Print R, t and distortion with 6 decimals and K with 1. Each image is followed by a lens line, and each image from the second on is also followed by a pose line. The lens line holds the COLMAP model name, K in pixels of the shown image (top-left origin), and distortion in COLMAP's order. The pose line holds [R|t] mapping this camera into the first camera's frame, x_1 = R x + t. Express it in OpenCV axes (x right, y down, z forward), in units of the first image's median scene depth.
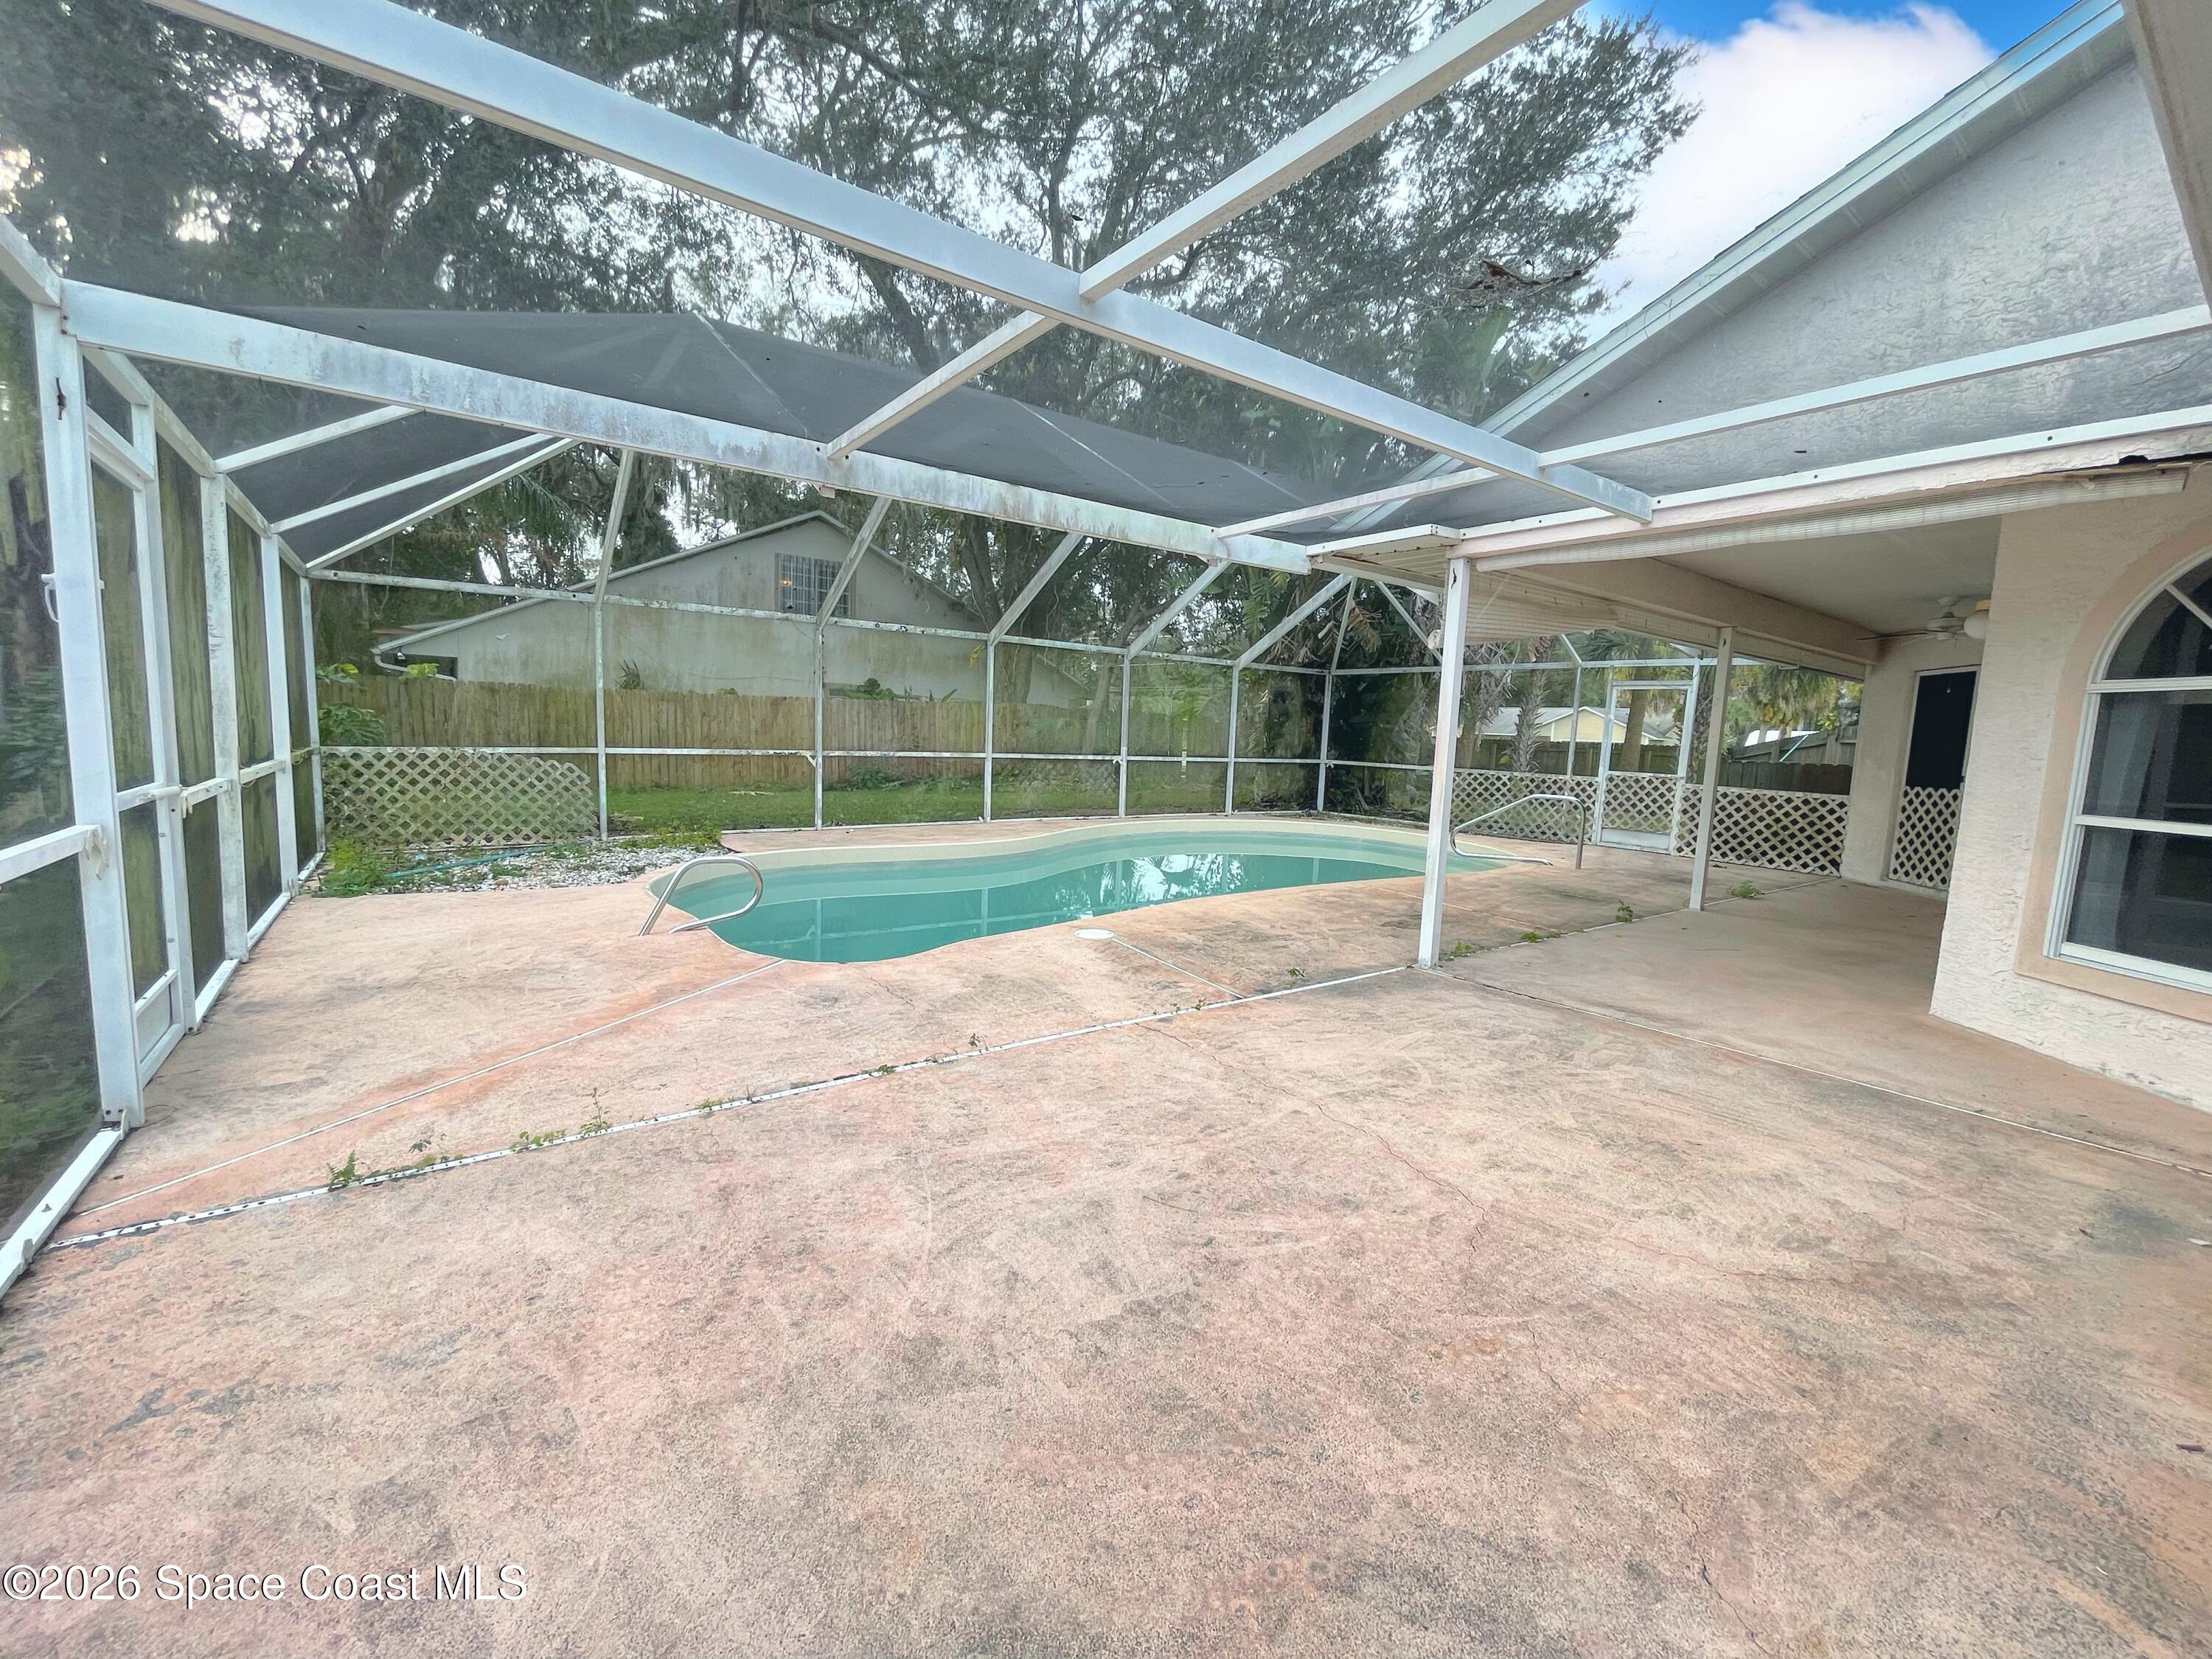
lens RADIAL K [[898.5, 0, 1088.7], [0, 898.5, 833.3], [0, 0, 1]] dist [-0.003623, -0.000512]
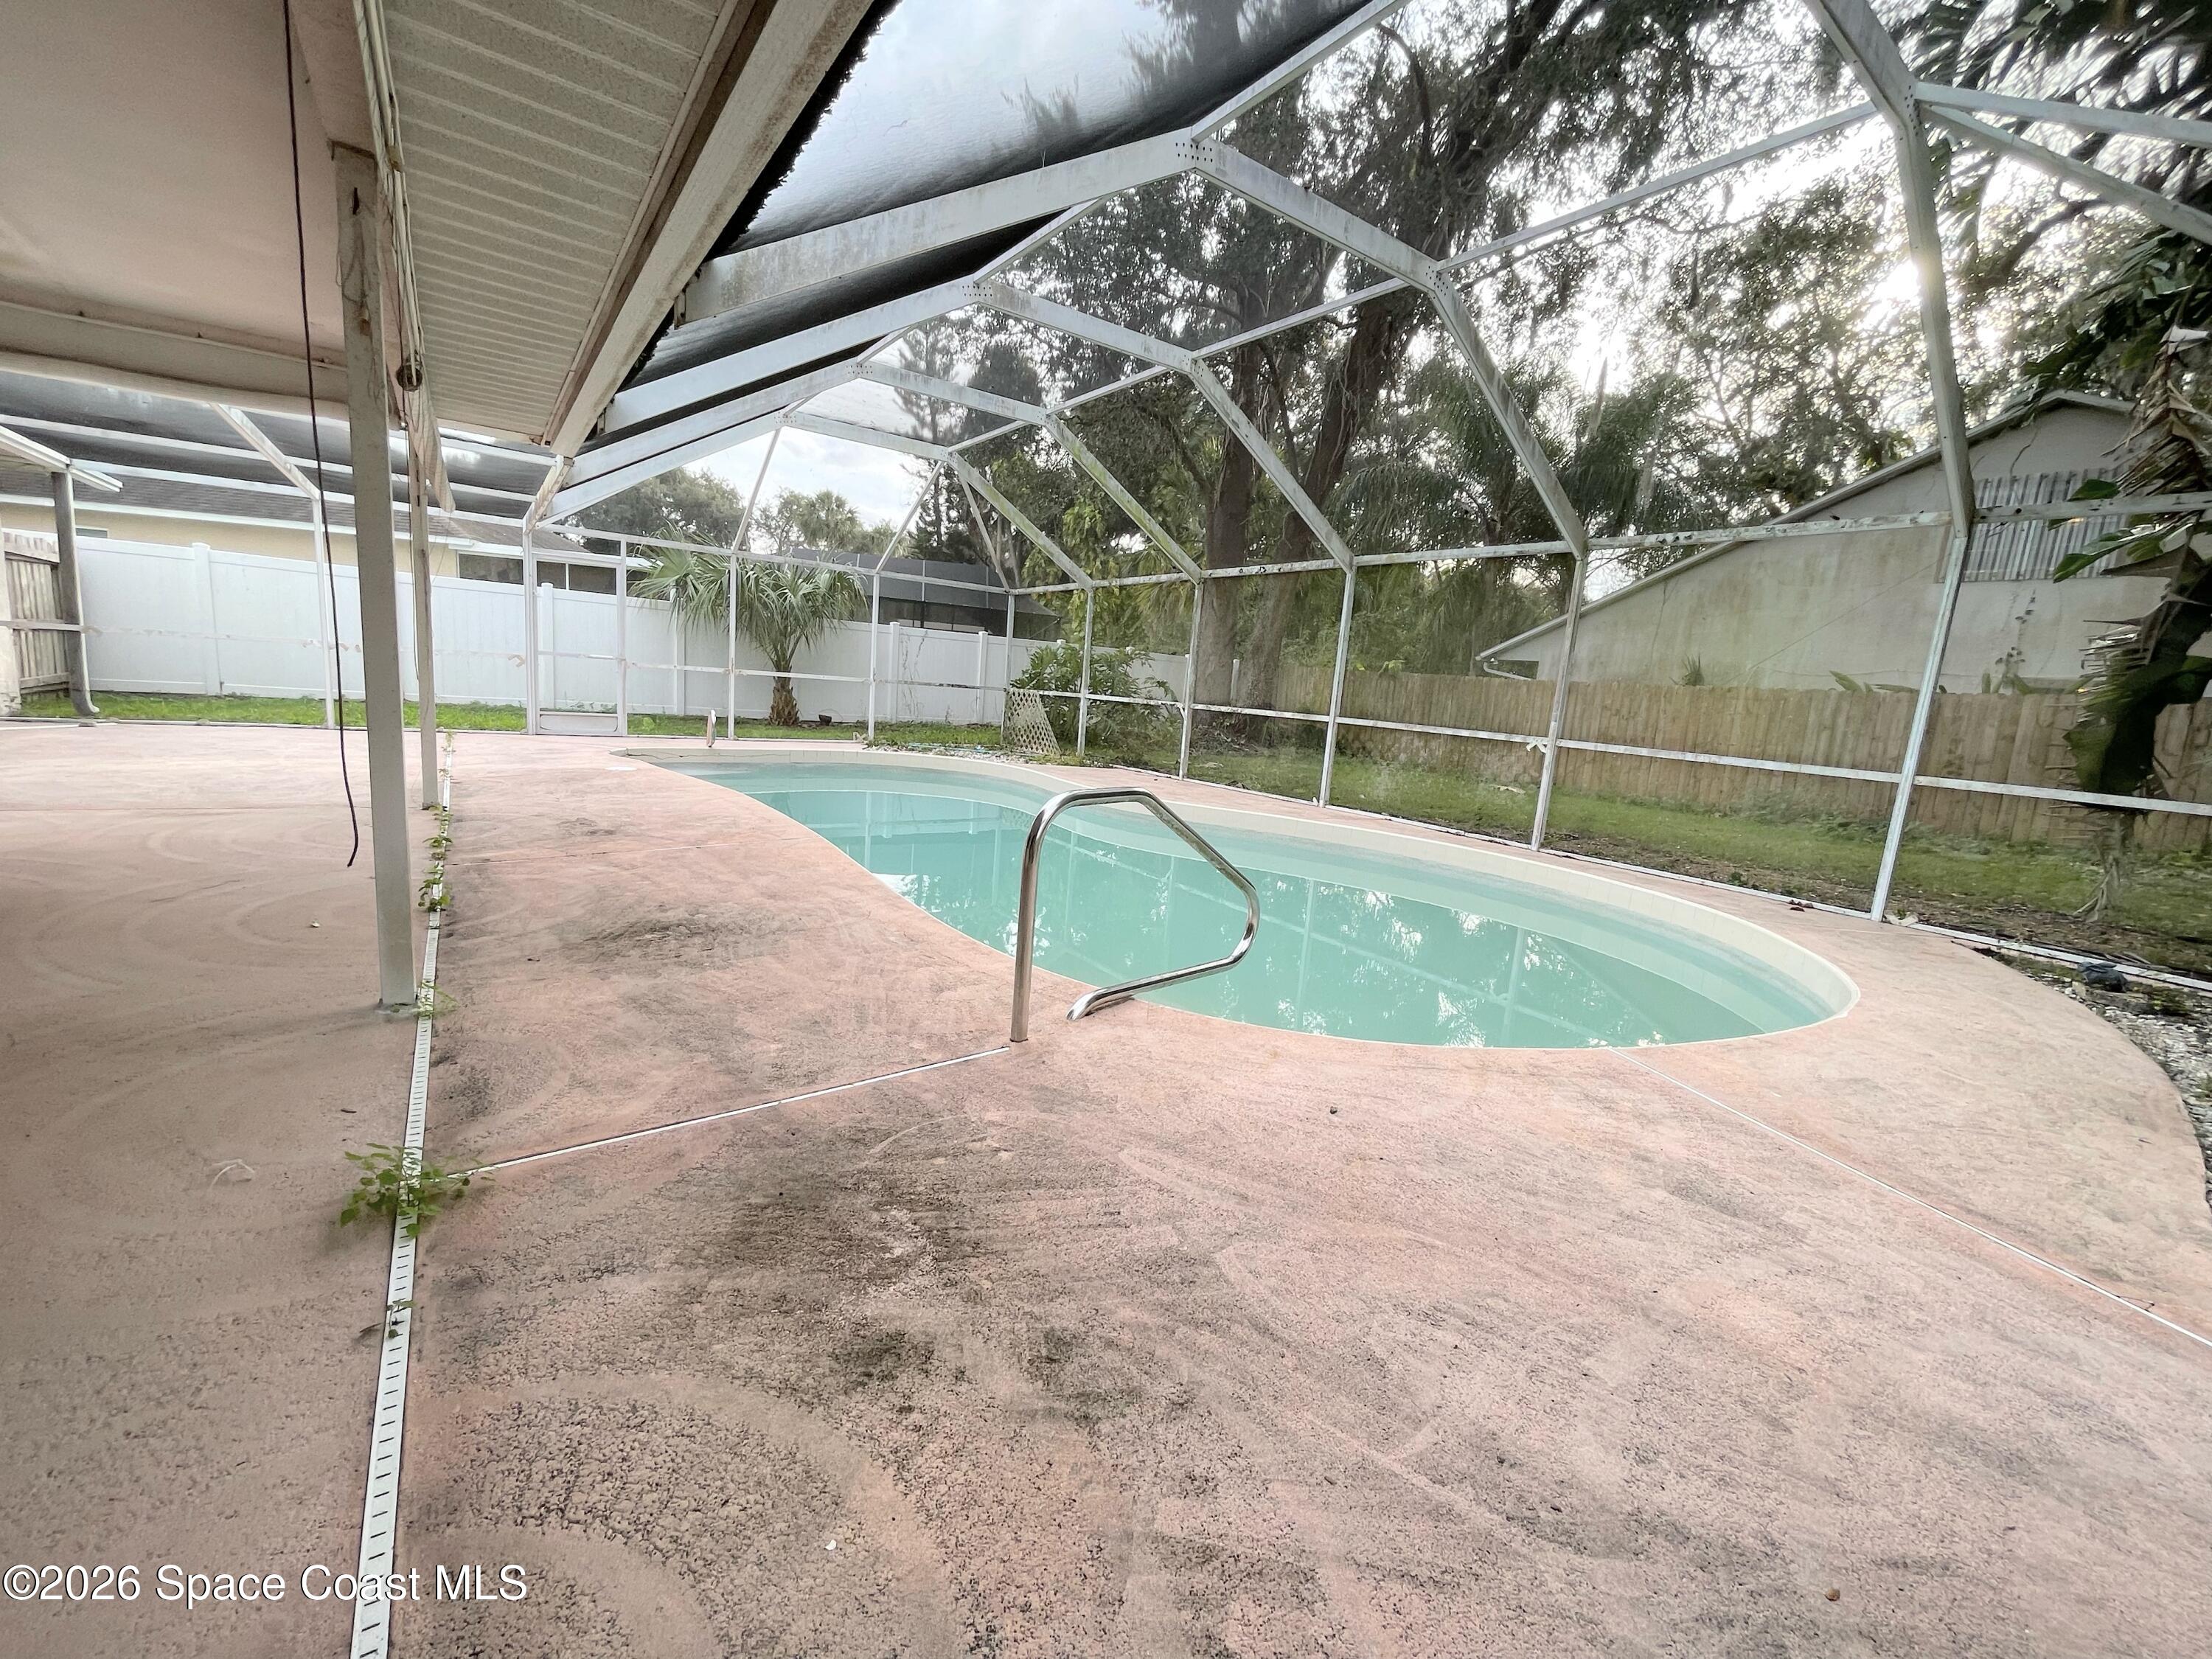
lens RADIAL K [[898.5, 0, 1095.3], [0, 898.5, 819.0], [0, 0, 1]] dist [-0.003623, -0.000512]
pose [[-0.005433, 0.116473, -0.993179, 0.705746], [-0.188229, 0.975321, 0.115408, -0.058225], [0.982110, 0.187572, 0.016624, 0.865391]]
